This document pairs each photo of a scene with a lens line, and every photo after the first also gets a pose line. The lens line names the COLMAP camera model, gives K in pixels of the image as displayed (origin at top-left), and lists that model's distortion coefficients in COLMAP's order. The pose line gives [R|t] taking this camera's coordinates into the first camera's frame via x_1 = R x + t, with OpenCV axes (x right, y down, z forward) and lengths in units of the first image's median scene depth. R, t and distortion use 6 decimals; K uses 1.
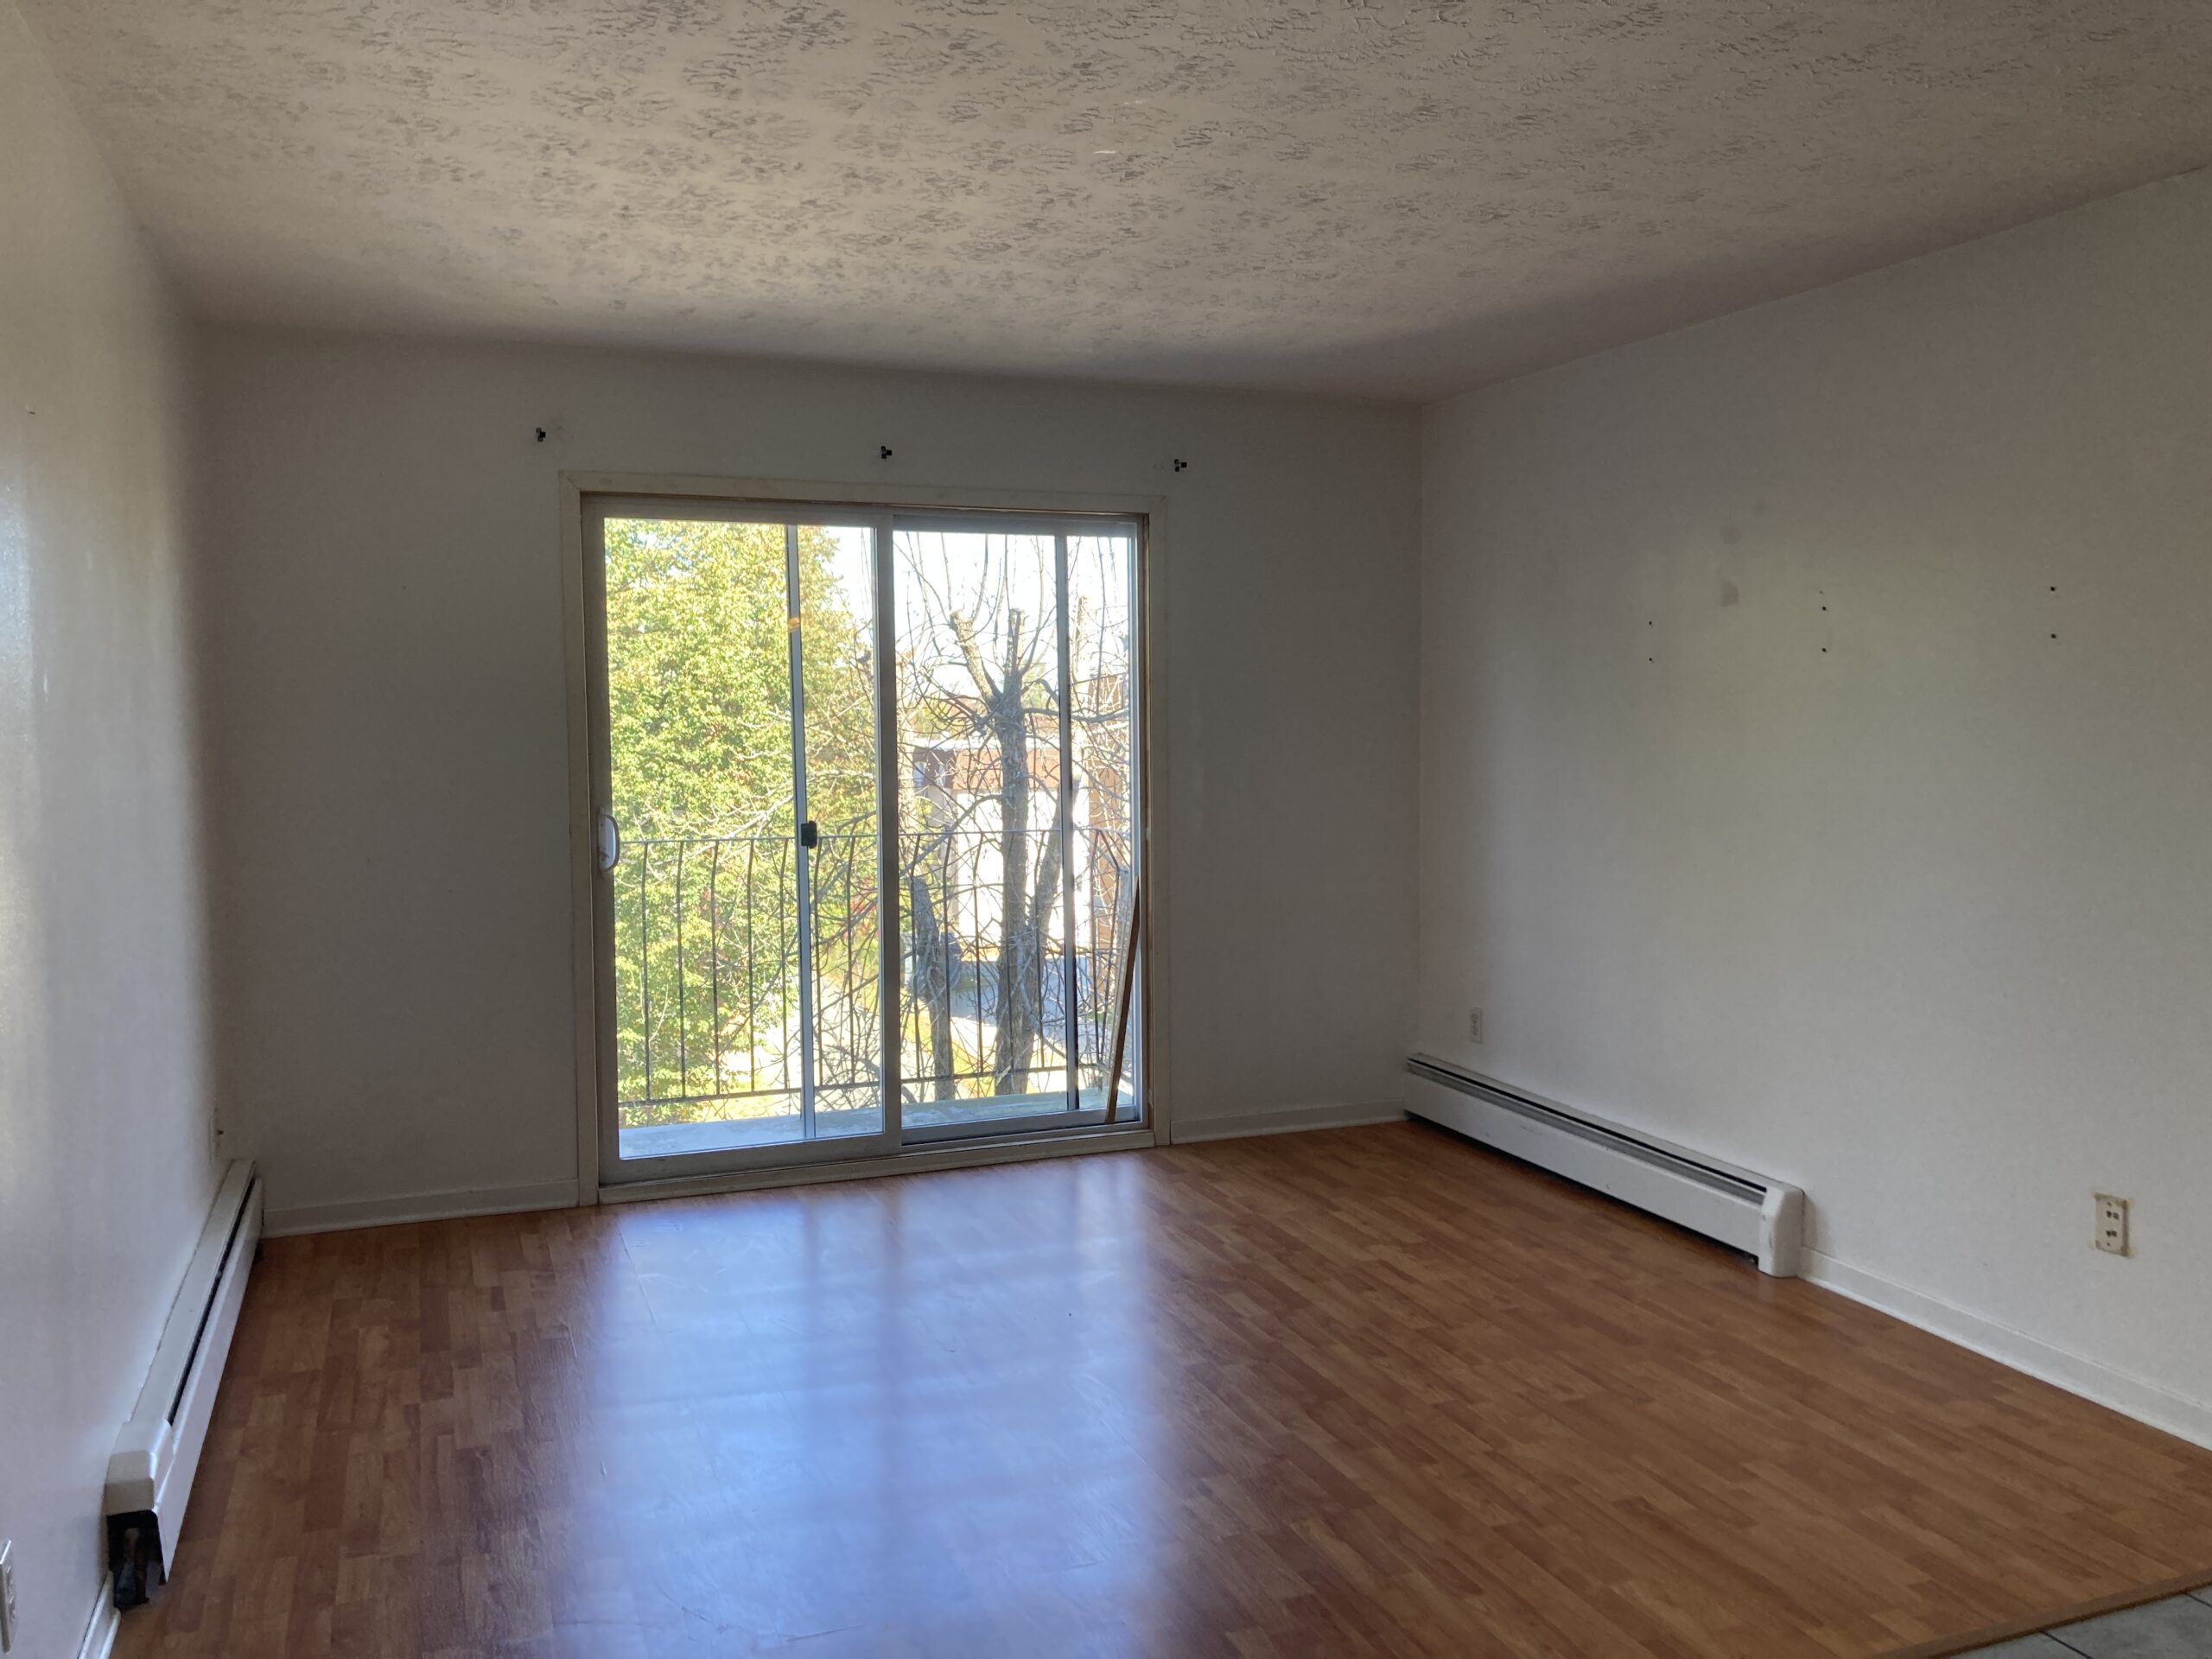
lens RADIAL K [[1769.1, 0, 1106.5], [0, 1769.1, 829.3], [0, 0, 1]] dist [-0.002263, -0.006429]
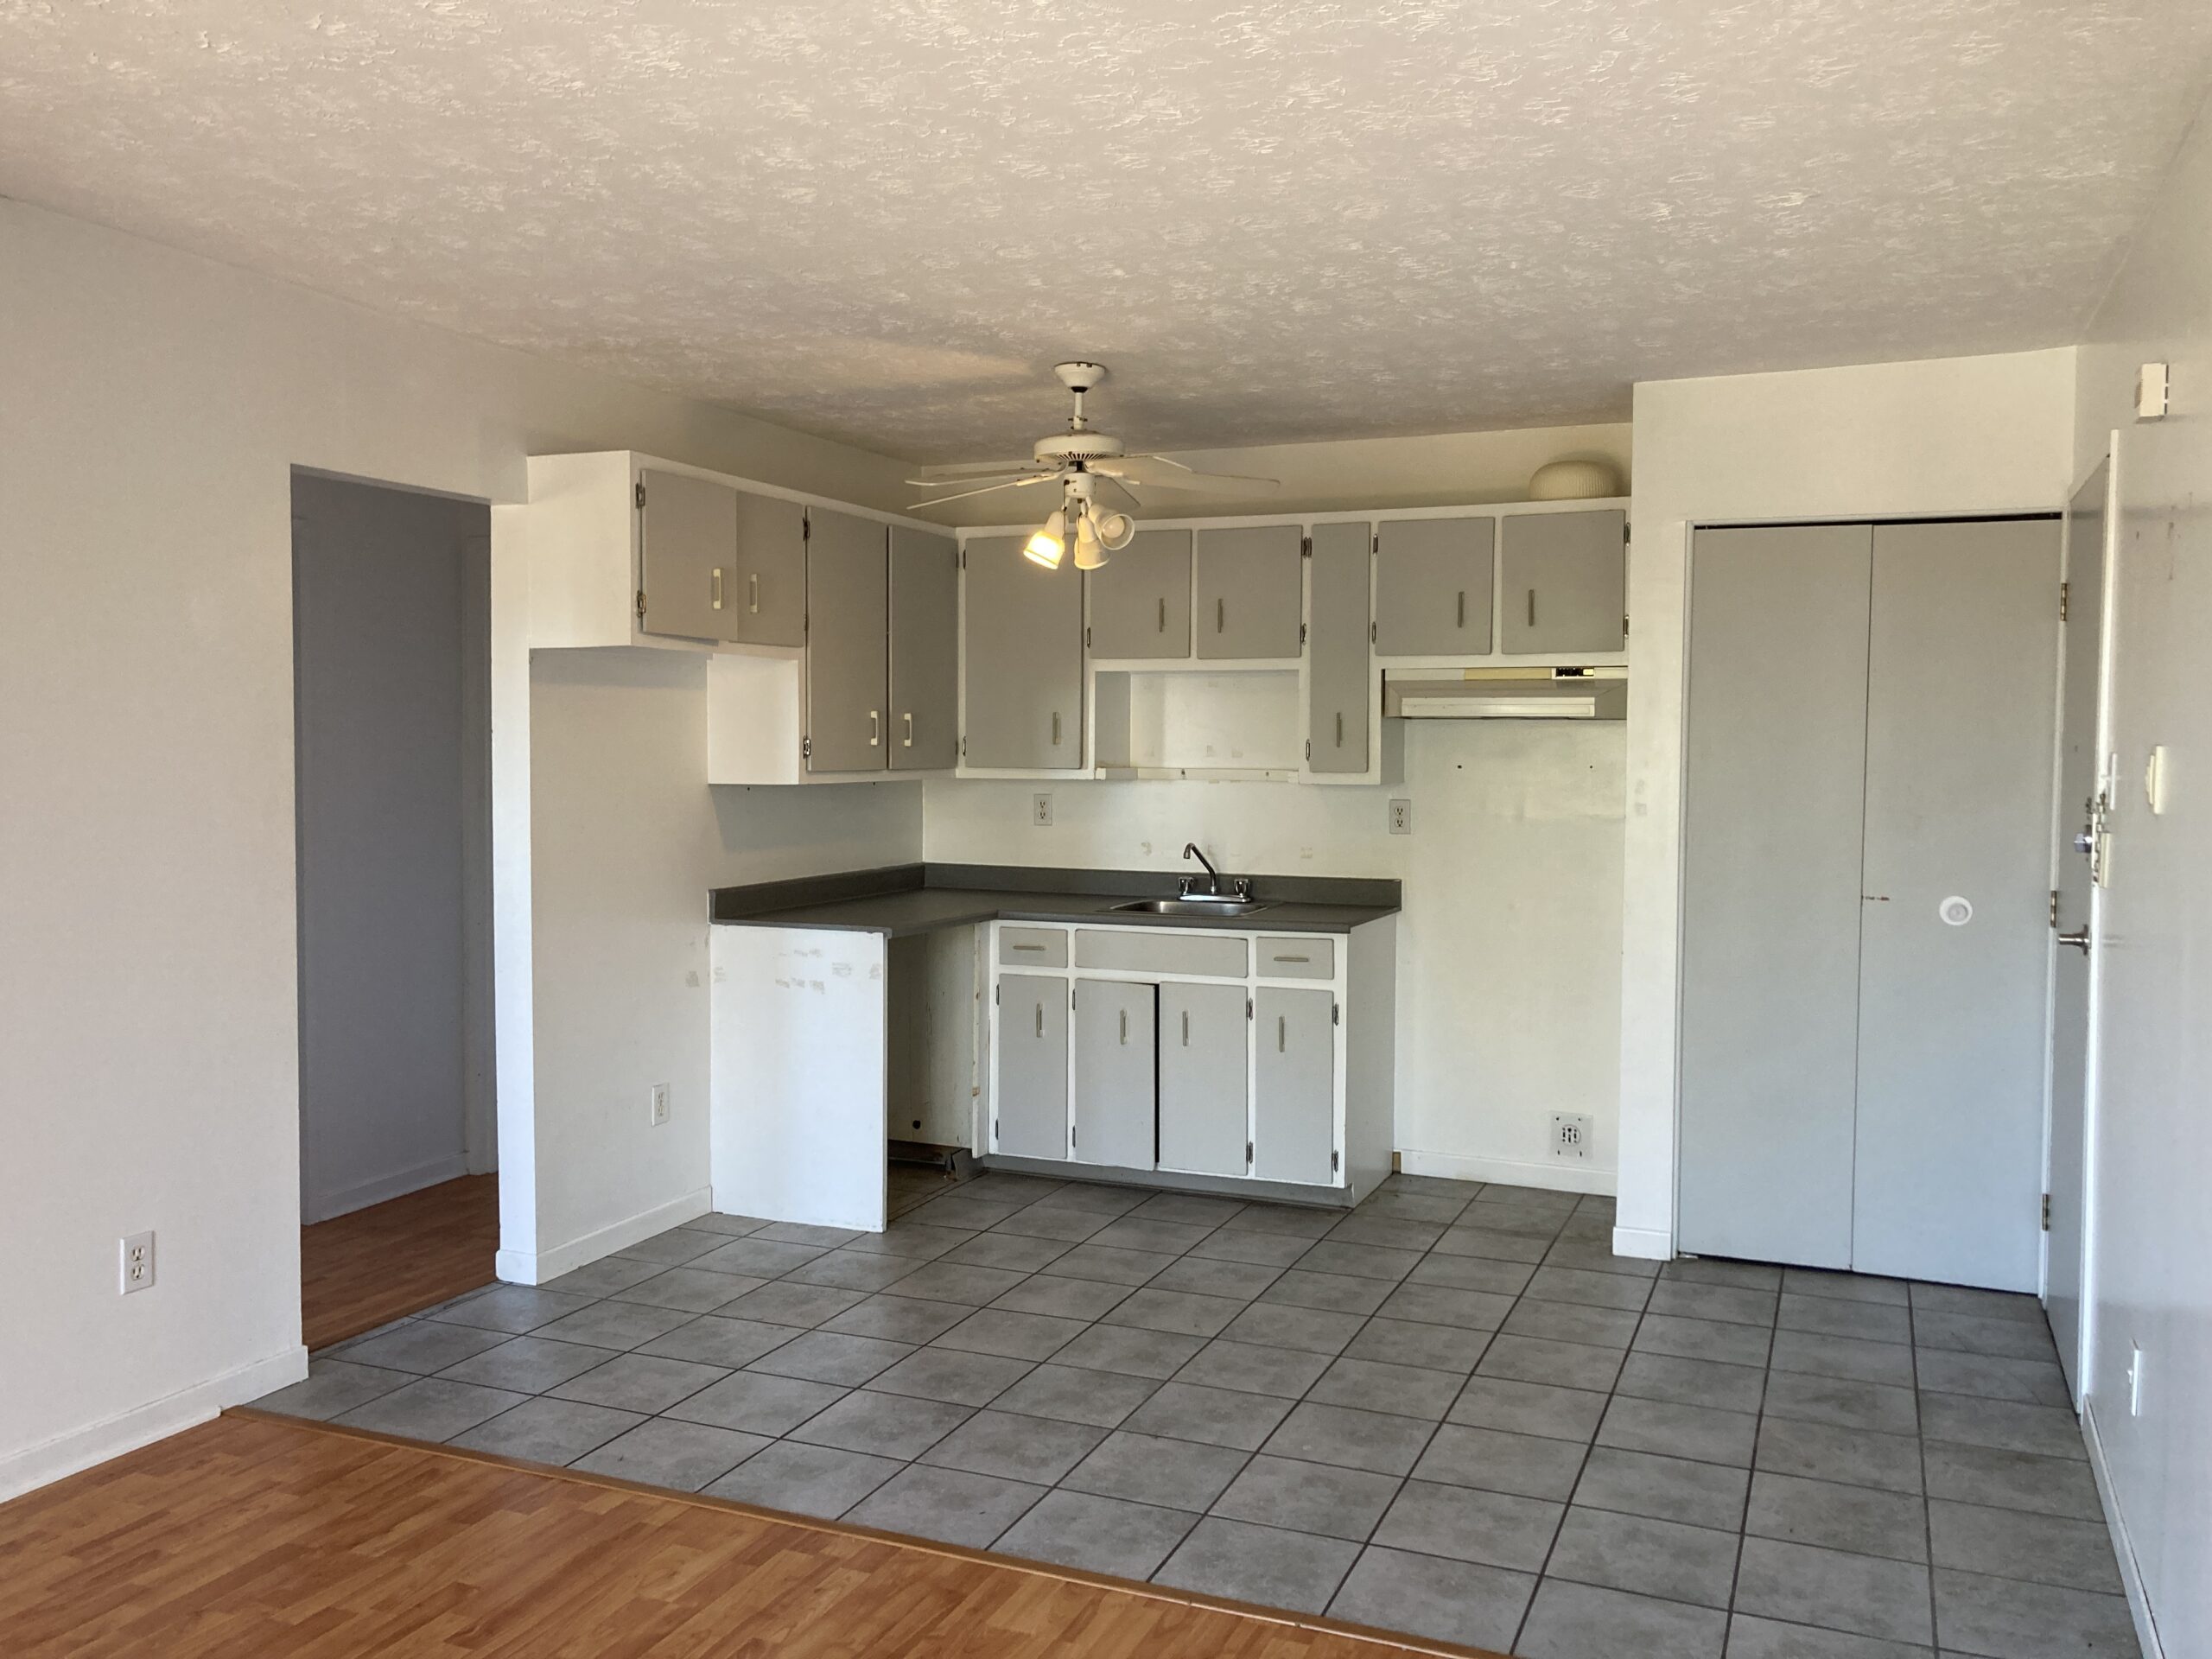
lens RADIAL K [[1769.1, 0, 1106.8], [0, 1769.1, 829.0], [0, 0, 1]] dist [-0.002263, -0.006429]
pose [[-0.717026, -0.038743, 0.695968, -0.541980], [0.046222, 0.993614, 0.102932, -0.106823], [-0.695512, 0.105974, -0.710657, 1.350310]]
